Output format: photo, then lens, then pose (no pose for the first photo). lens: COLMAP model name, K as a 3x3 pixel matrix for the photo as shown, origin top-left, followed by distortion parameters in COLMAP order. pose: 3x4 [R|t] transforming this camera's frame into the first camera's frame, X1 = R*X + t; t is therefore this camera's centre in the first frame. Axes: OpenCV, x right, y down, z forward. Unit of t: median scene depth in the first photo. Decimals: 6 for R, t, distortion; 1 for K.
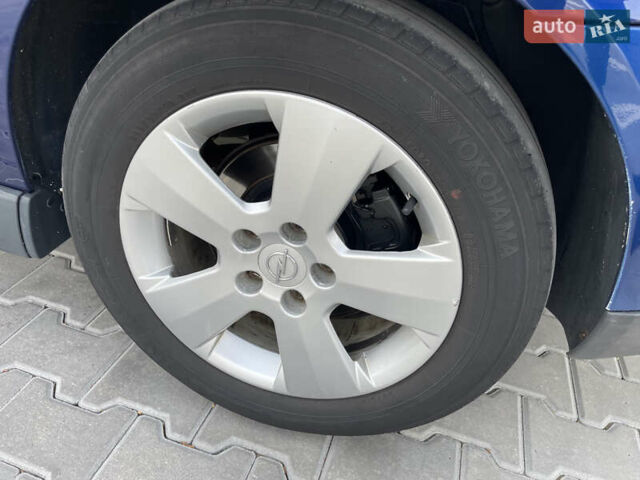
lens RADIAL K [[490.6, 0, 323.3], [0, 490.6, 235.8], [0, 0, 1]] dist [0.088761, -0.118727]
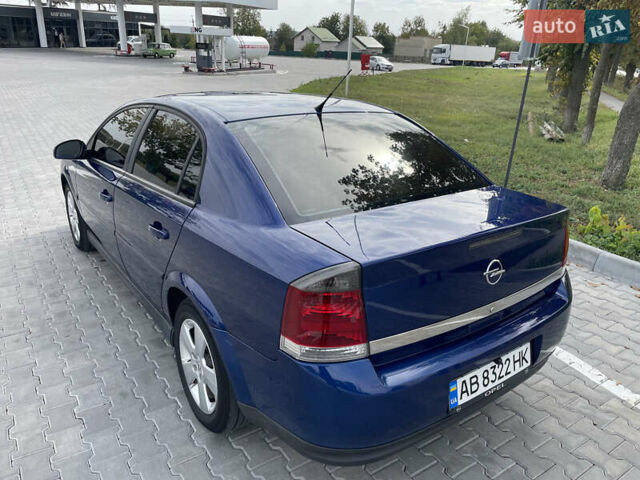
lens RADIAL K [[490.6, 0, 323.3], [0, 490.6, 235.8], [0, 0, 1]] dist [0.088761, -0.118727]
pose [[0.772616, 0.129062, -0.621617, 2.695504], [-0.304154, 0.934689, -0.183974, -0.427411], [0.557275, 0.331209, 0.761410, -1.553856]]
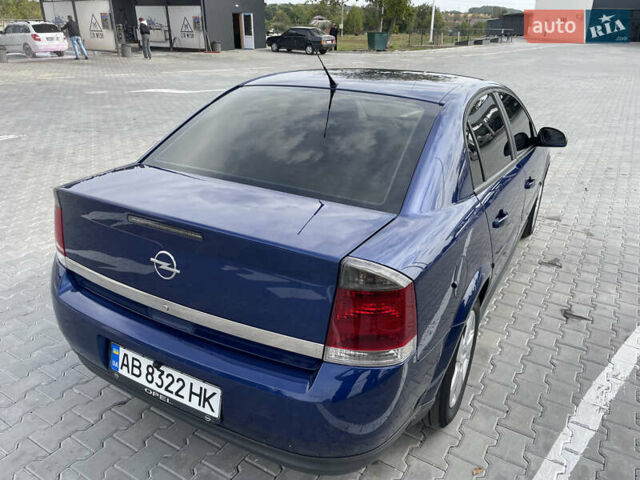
lens RADIAL K [[489.4, 0, 319.8], [0, 489.4, 237.5], [0, 0, 1]] dist [0.084317, -0.111723]
pose [[-0.236503, 0.263208, -0.935301, 3.826181], [-0.584732, 0.730226, 0.353354, -2.523243], [0.775986, 0.630470, -0.018795, 1.852997]]
